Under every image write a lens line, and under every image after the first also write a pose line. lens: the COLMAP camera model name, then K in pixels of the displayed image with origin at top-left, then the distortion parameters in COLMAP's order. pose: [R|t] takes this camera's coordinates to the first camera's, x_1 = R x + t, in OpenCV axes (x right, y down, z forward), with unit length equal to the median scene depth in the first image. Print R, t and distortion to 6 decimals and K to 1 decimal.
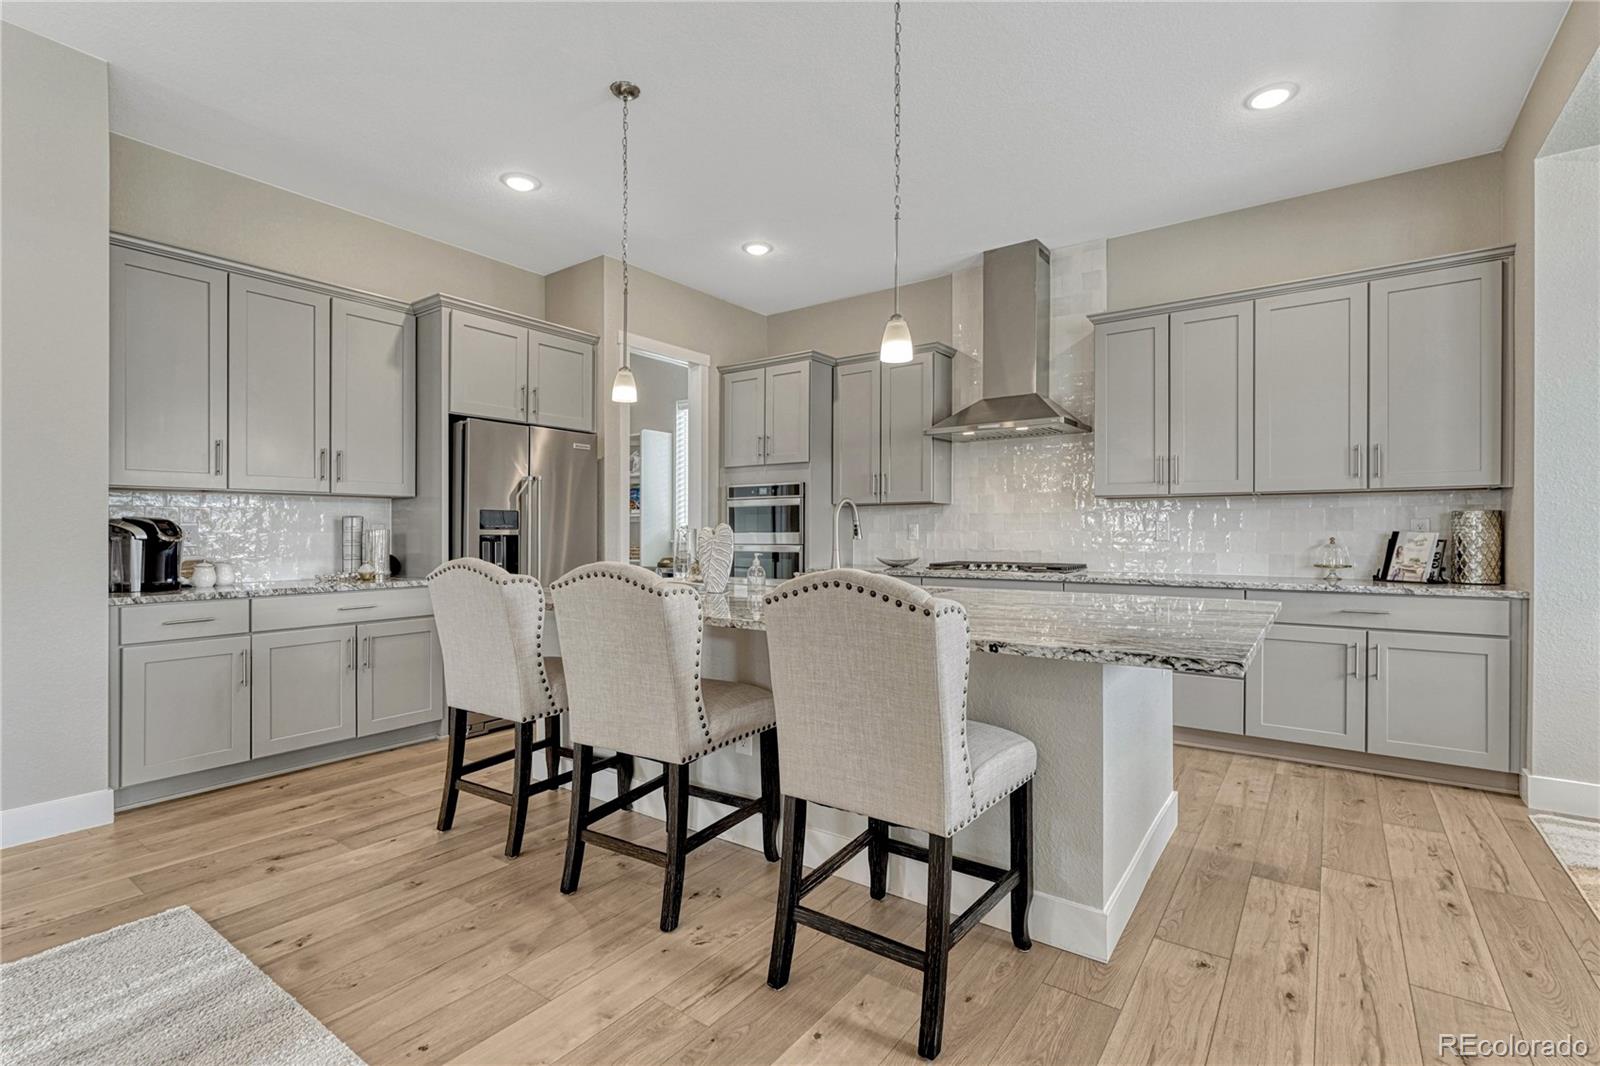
lens RADIAL K [[724.2, 0, 787.0], [0, 724.2, 533.8], [0, 0, 1]] dist [-0.000116, -0.000628]
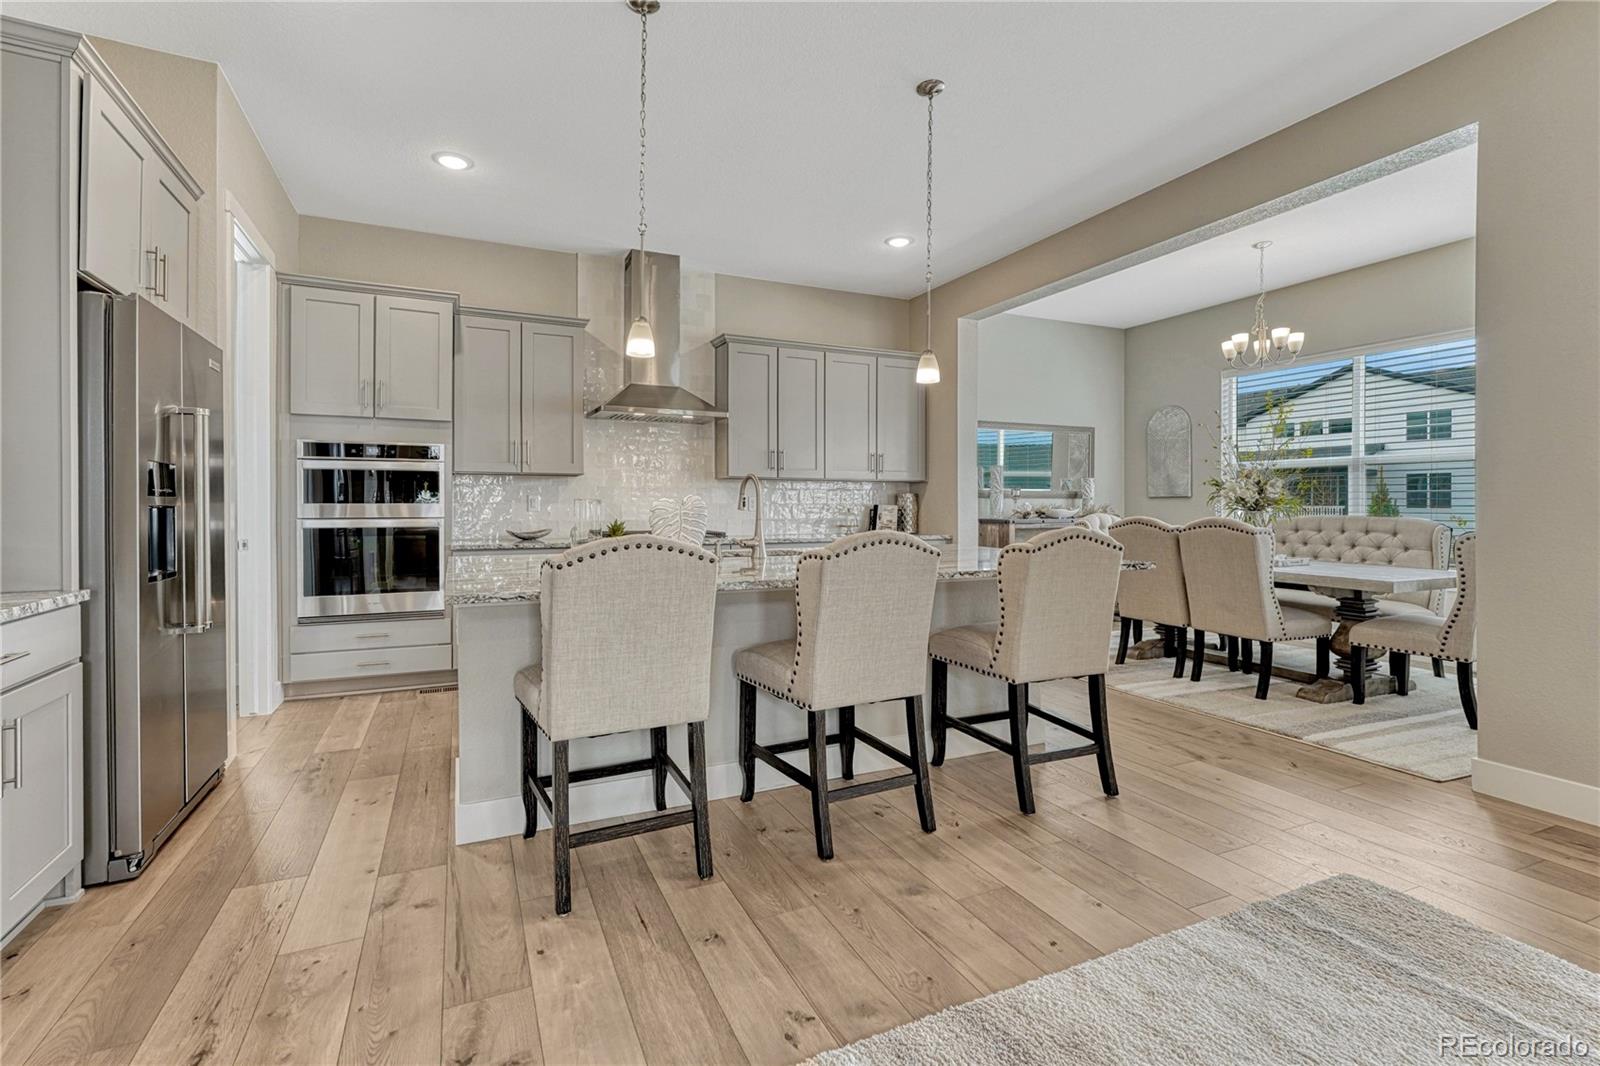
lens RADIAL K [[724.2, 0, 770.4], [0, 724.2, 507.4], [0, 0, 1]] dist [-0.000116, -0.000628]
pose [[0.503855, 0.000854, 0.863788, -0.745383], [-0.002202, 0.999998, 0.000296, 0.002402], [-0.863785, -0.002052, 0.503856, 0.342775]]
